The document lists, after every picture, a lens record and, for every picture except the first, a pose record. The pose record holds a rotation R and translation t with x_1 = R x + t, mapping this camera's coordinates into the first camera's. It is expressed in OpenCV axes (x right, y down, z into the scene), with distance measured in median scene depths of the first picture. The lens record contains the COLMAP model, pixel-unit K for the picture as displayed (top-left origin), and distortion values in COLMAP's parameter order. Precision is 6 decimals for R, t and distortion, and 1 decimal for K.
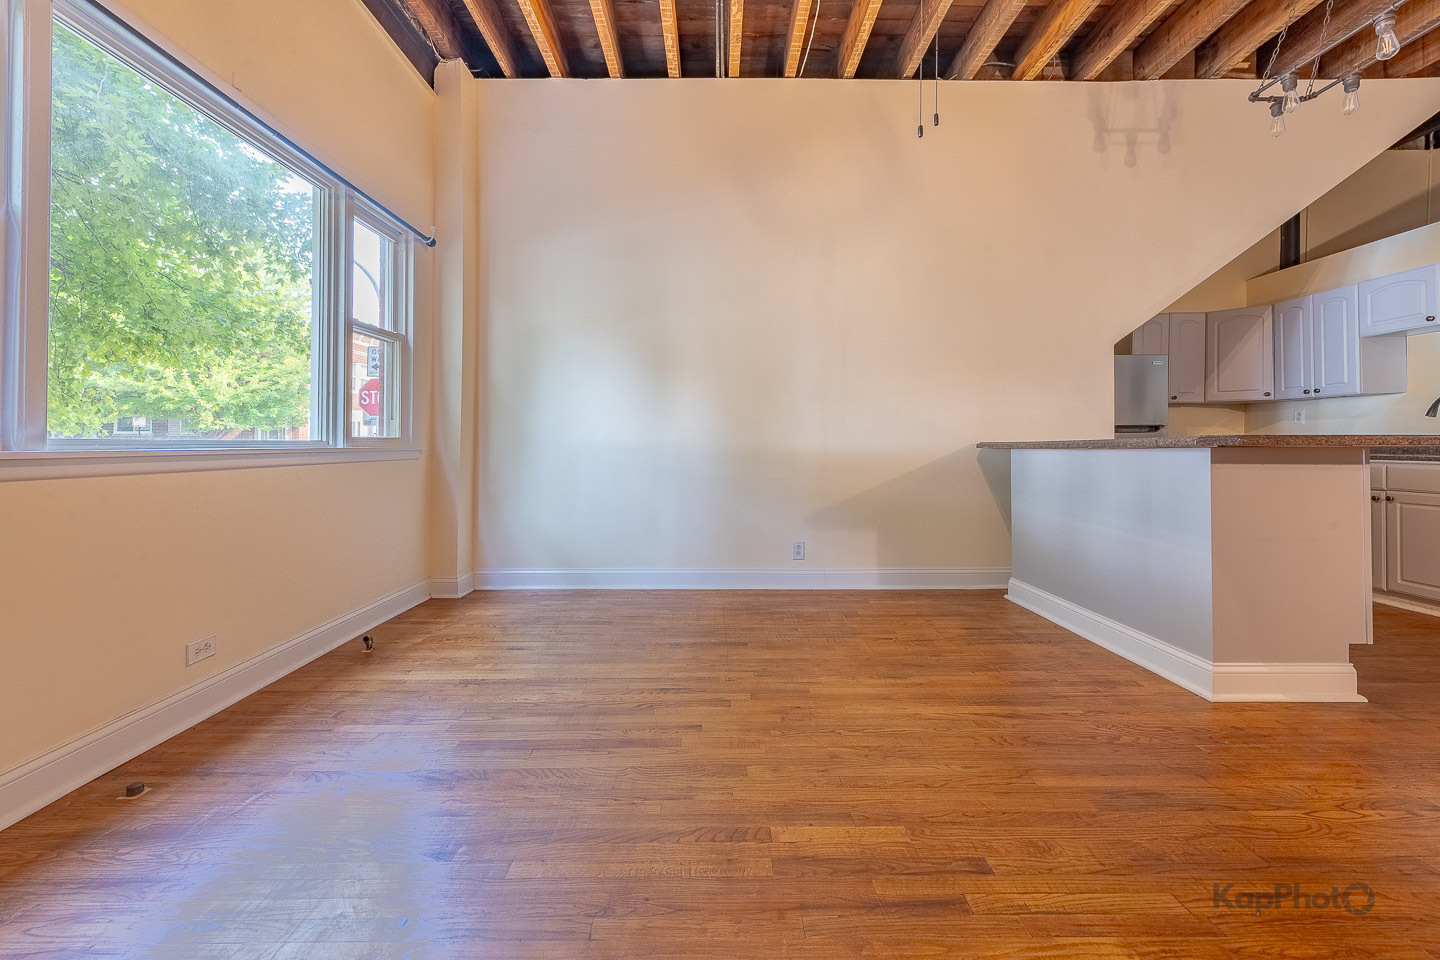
lens RADIAL K [[577.7, 0, 706.2], [0, 577.7, 443.7], [0, 0, 1]] dist [0.012858, -0.003964]
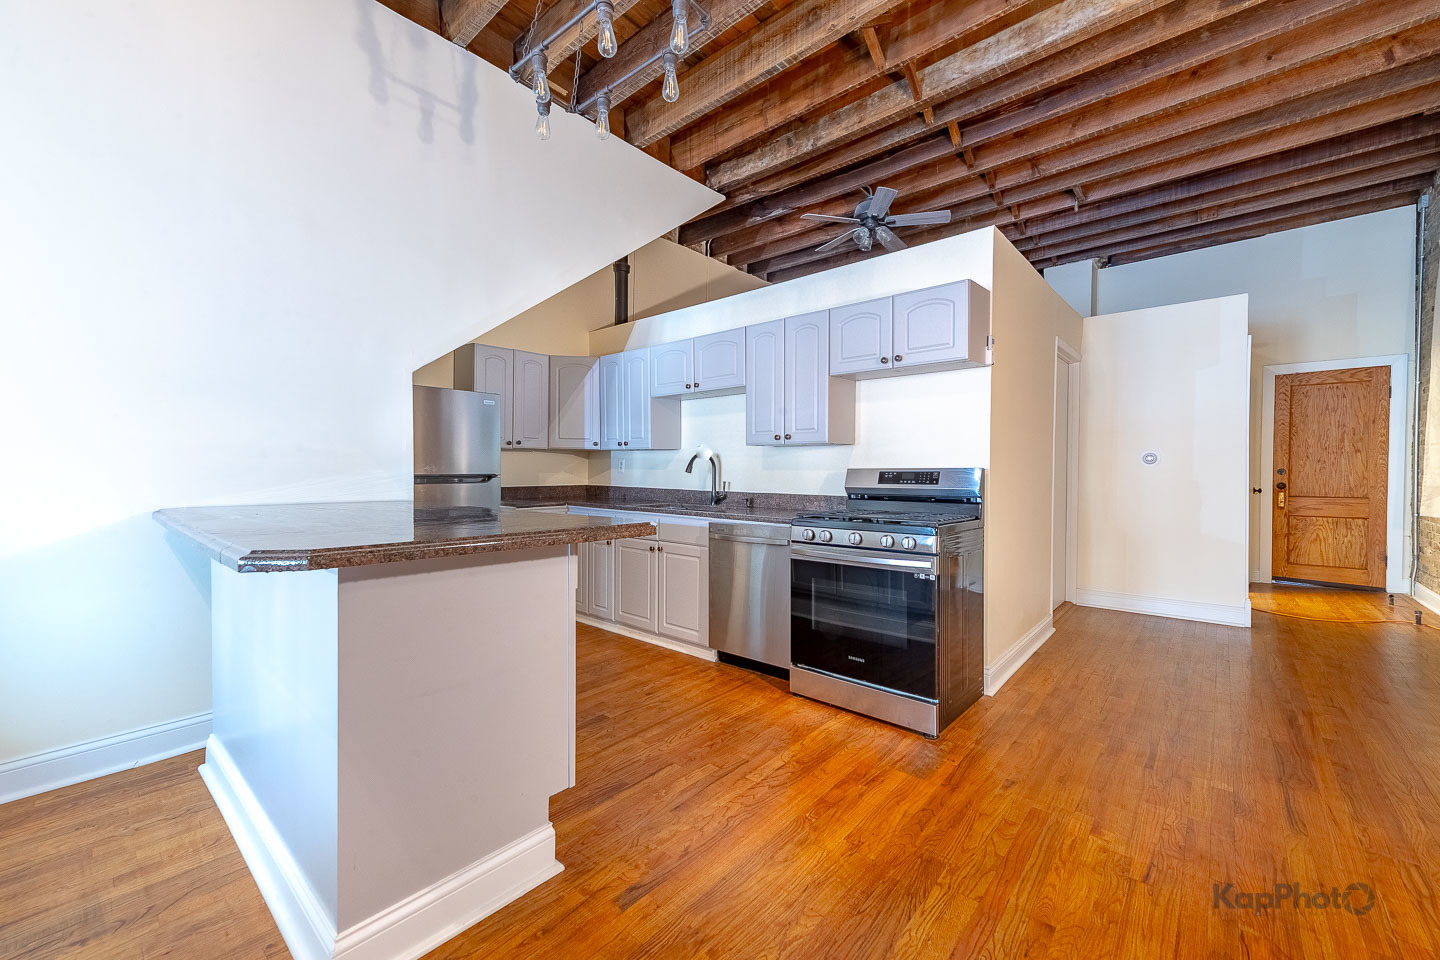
lens RADIAL K [[577.7, 0, 723.8], [0, 577.7, 474.0], [0, 0, 1]] dist [0.012858, -0.003964]
pose [[0.646219, -0.000193, 0.763152, 0.533691], [-0.004088, 0.999985, 0.003714, -0.058045], [-0.763141, -0.005520, 0.646209, 0.276062]]
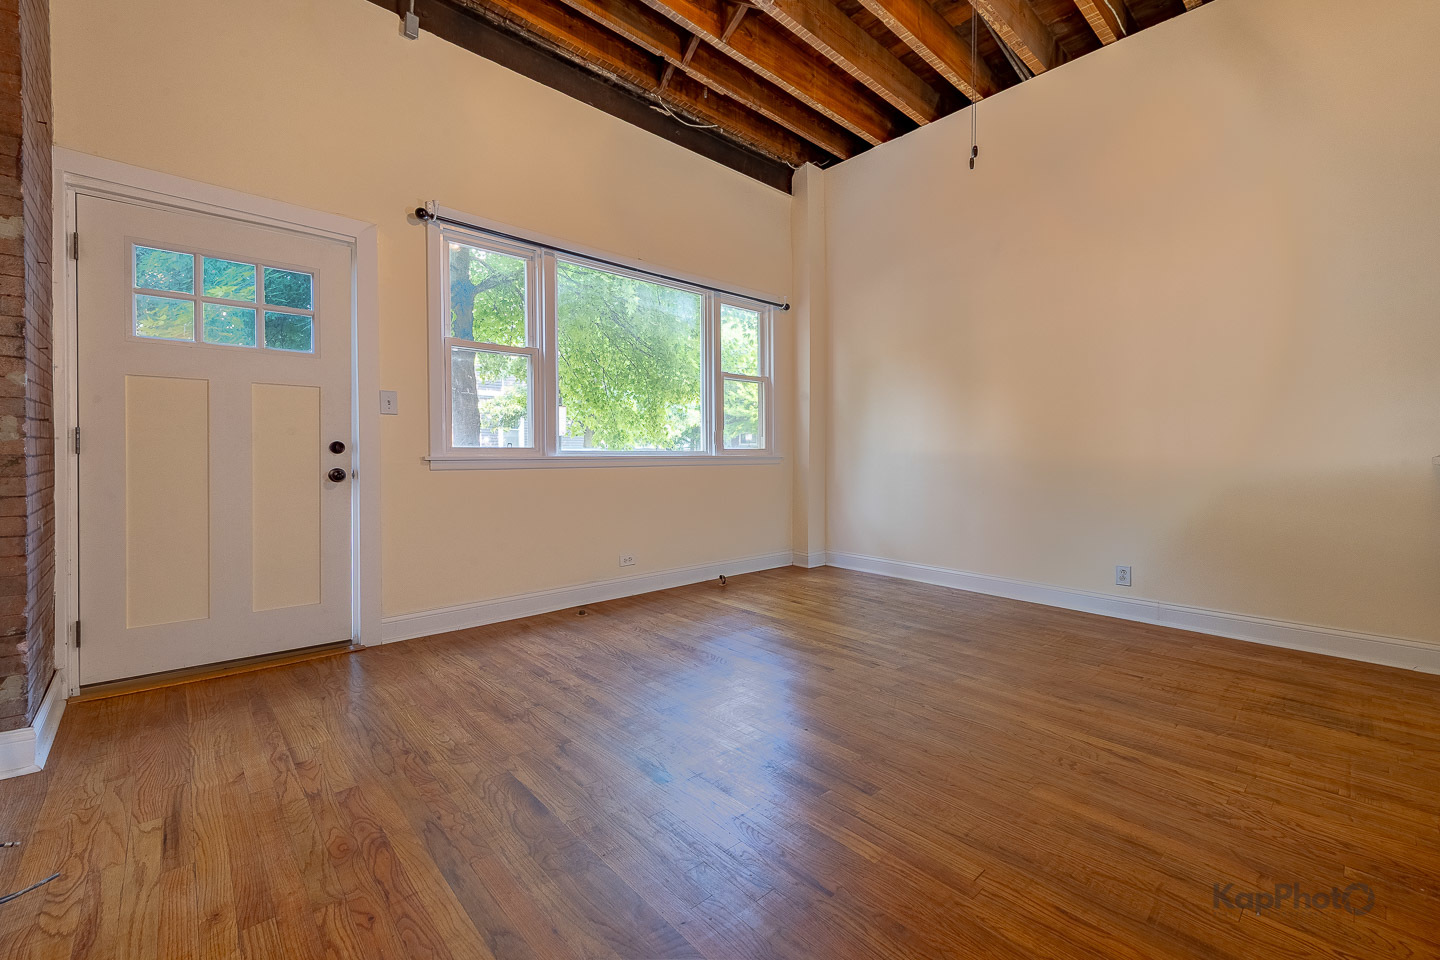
lens RADIAL K [[577.7, 0, 744.2], [0, 577.7, 443.2], [0, 0, 1]] dist [0.012858, -0.003964]
pose [[0.693451, -0.010981, -0.720420, 0.564353], [-0.001296, 0.999863, -0.016487, 0.004410], [0.720502, 0.012366, 0.693342, -0.028200]]
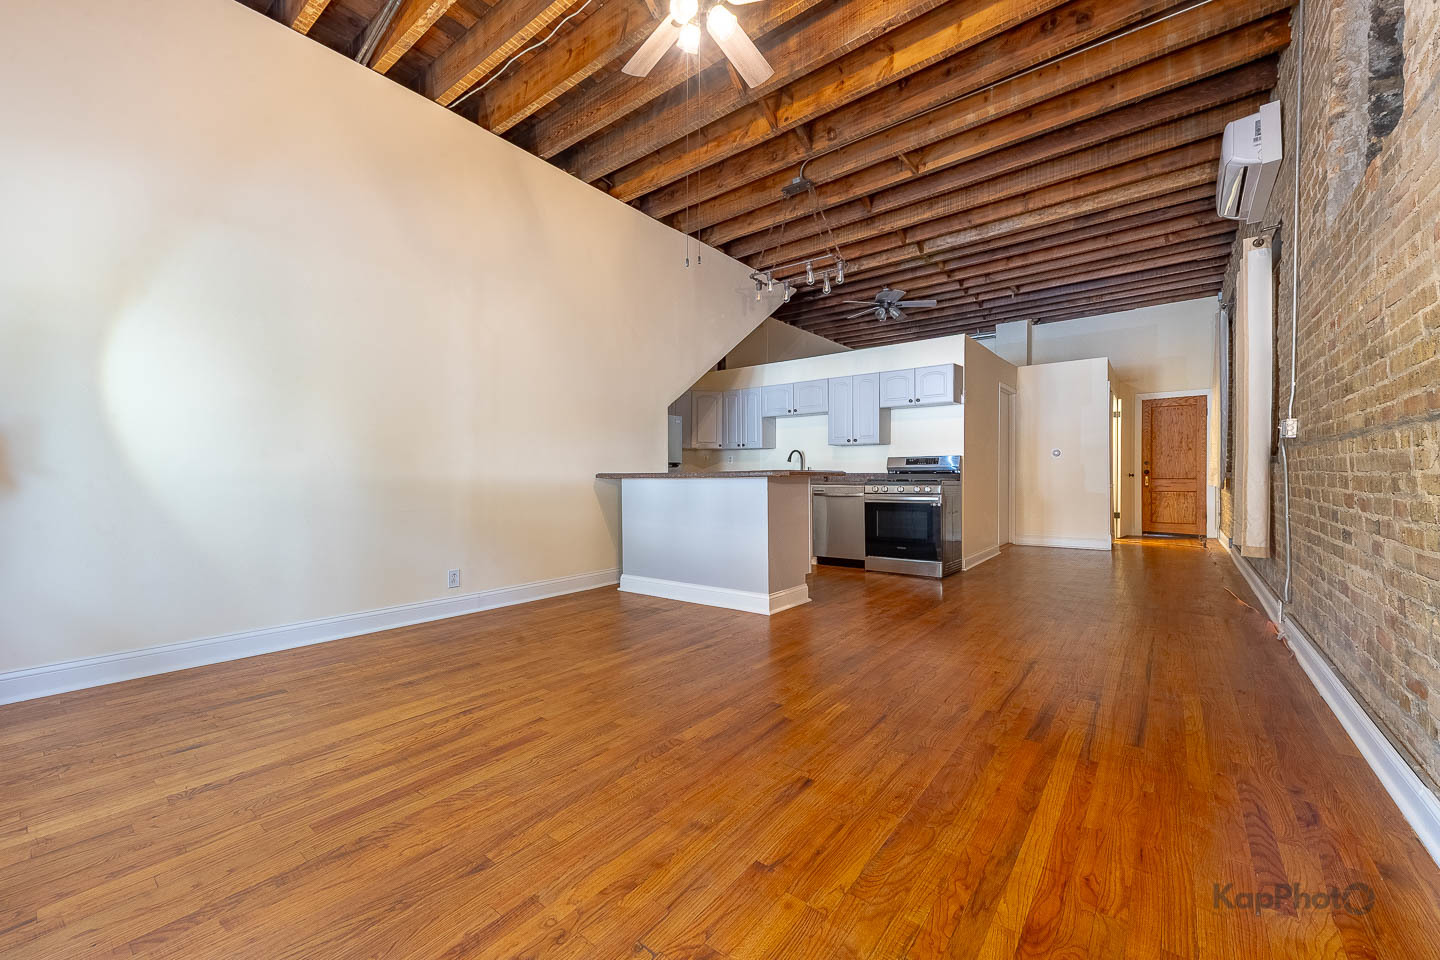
lens RADIAL K [[577.7, 0, 719.2], [0, 577.7, 468.9], [0, 0, 1]] dist [0.012858, -0.003964]
pose [[0.612257, 0.012249, 0.790564, -0.506365], [-0.001034, 0.999892, -0.014692, 0.010639], [-0.790658, 0.008178, 0.612203, 0.017019]]
